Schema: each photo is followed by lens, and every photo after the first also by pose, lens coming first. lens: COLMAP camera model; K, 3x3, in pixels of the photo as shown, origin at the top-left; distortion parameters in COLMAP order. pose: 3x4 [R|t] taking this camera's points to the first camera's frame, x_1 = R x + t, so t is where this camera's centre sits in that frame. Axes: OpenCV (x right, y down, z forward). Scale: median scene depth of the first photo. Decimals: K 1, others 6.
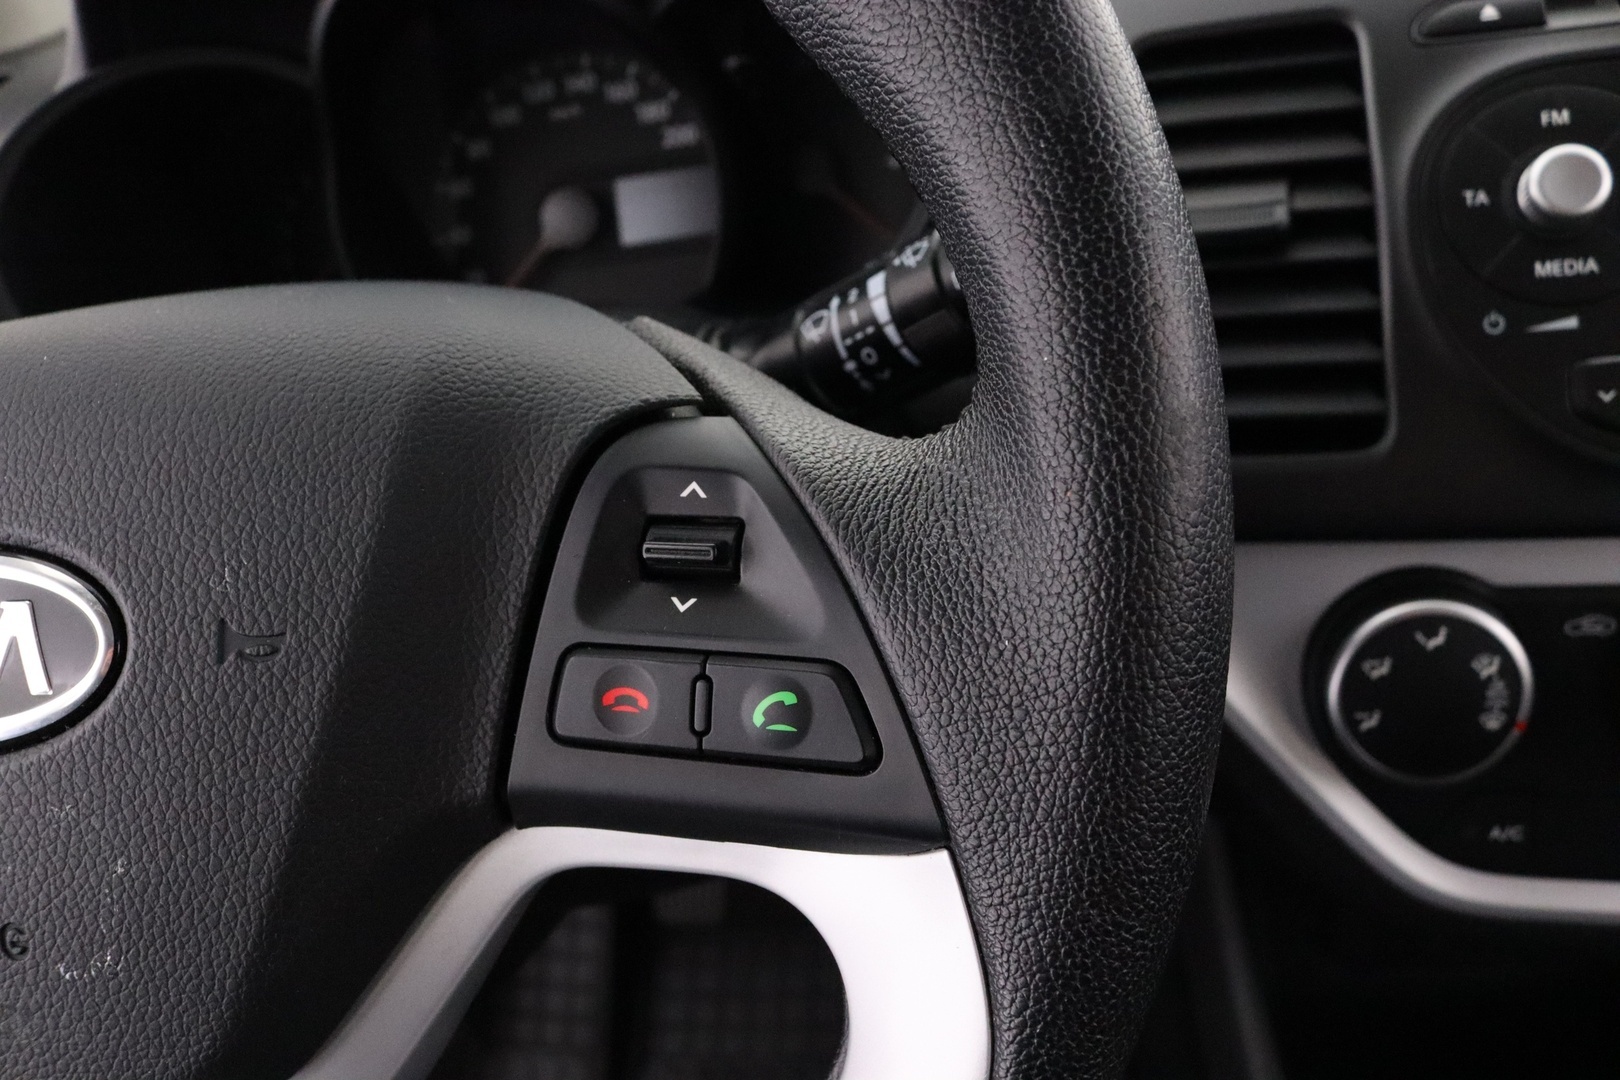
lens RADIAL K [[1298.3, 0, 806.3], [0, 1298.3, 552.3], [0, 0, 1]] dist [-0.133972, 0.077755]
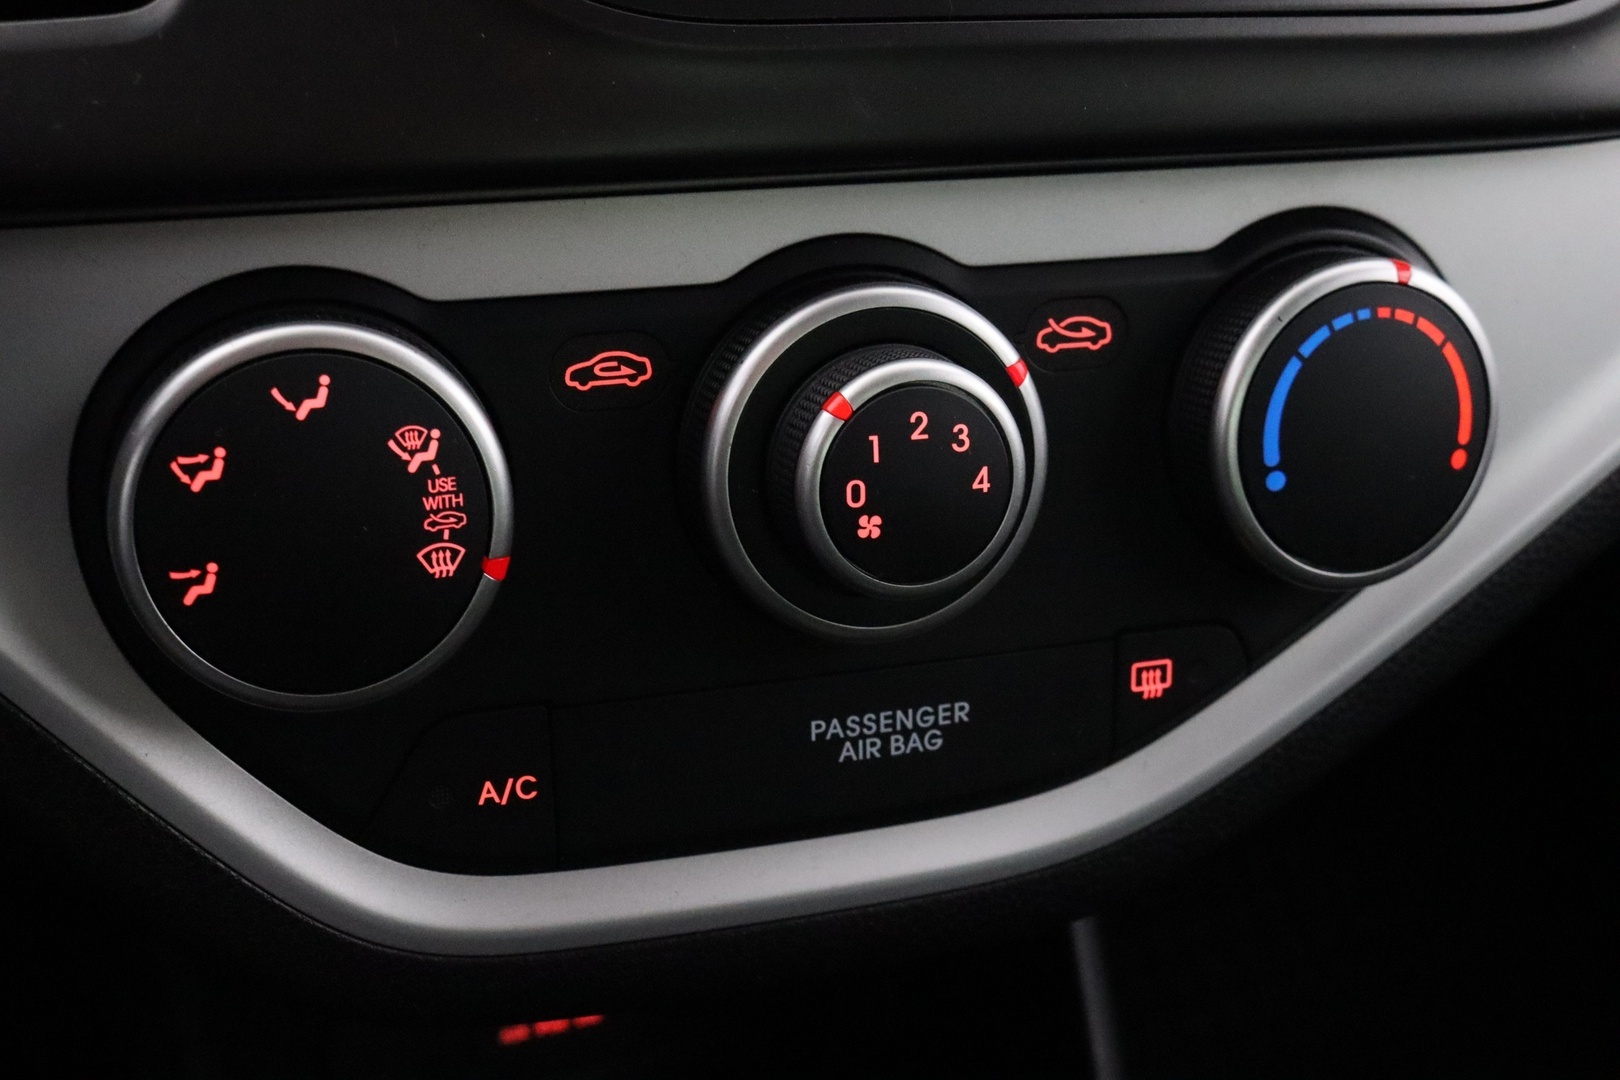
lens RADIAL K [[1873.0, 0, 812.0], [0, 1873.0, 527.0], [0, 0, 1]] dist [-0.104866, 0.000000]
pose [[0.825947, -0.067513, 0.559691, 0.255007], [0.079192, 0.996854, 0.003382, 0.131939], [-0.558158, 0.041529, 0.828695, 0.299353]]
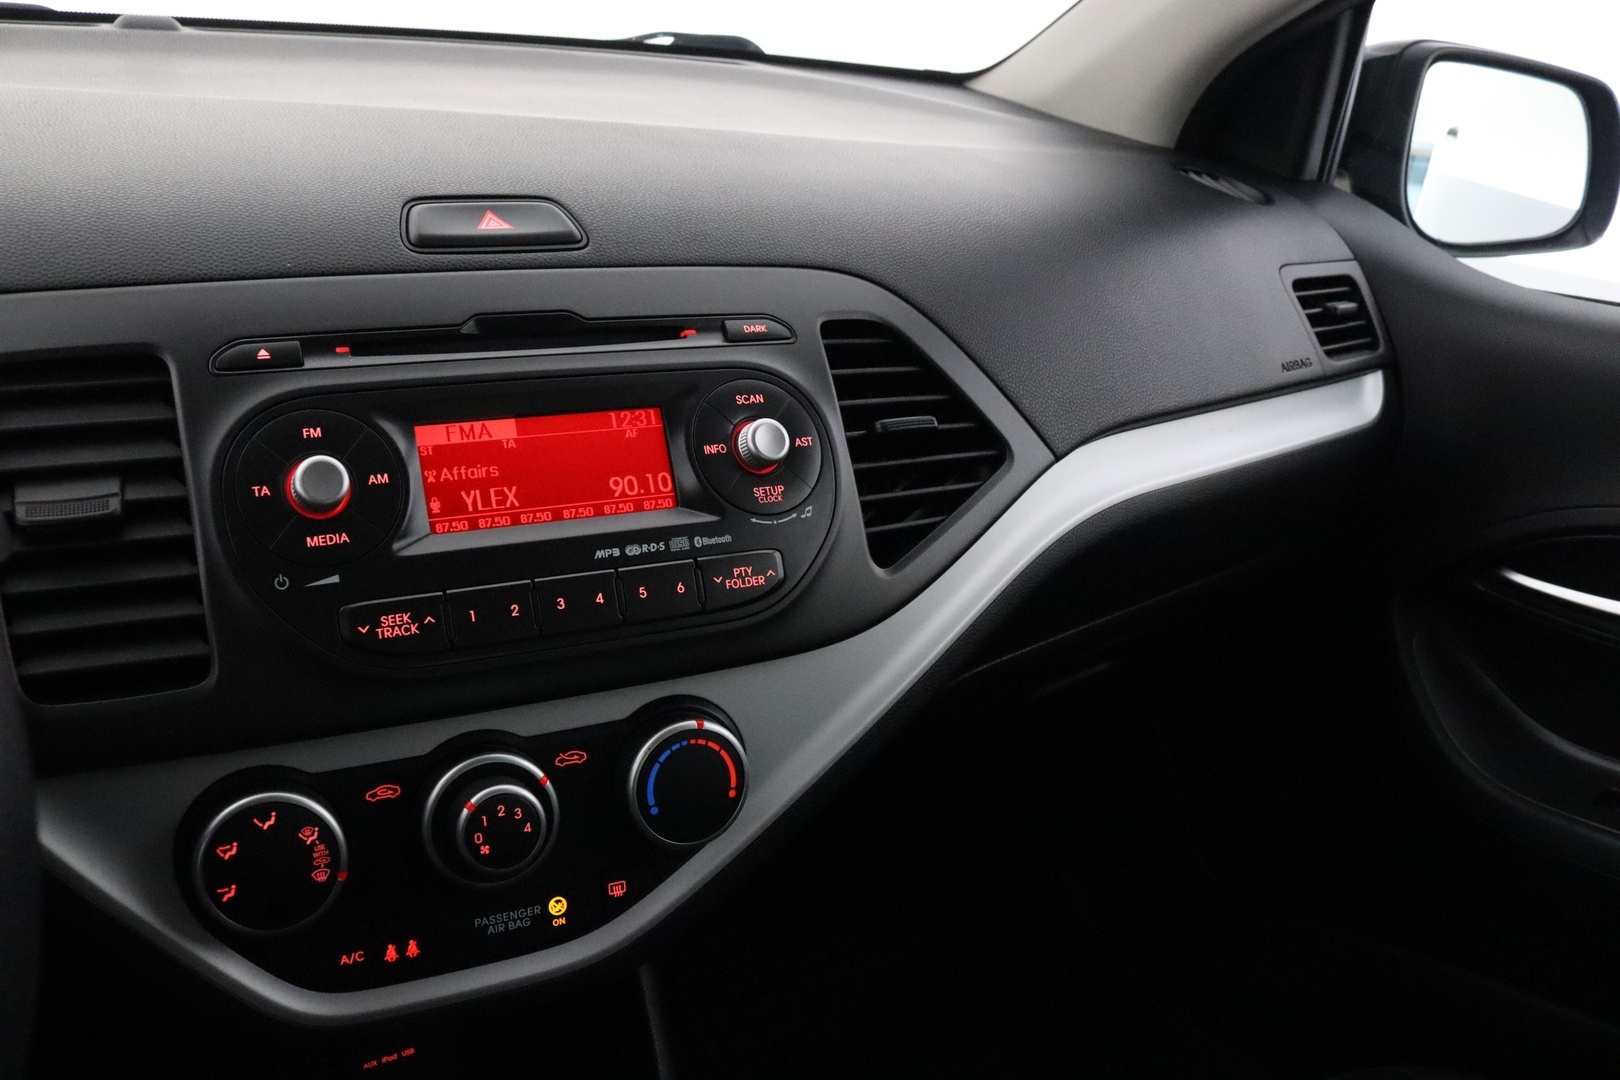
lens RADIAL K [[1298.3, 0, 770.8], [0, 1298.3, 557.8], [0, 0, 1]] dist [-0.133972, 0.077755]
pose [[0.732875, -0.048772, 0.678613, 0.000106], [0.142351, 0.986343, -0.082845, -0.018288], [-0.665305, 0.157316, 0.729809, -0.356596]]
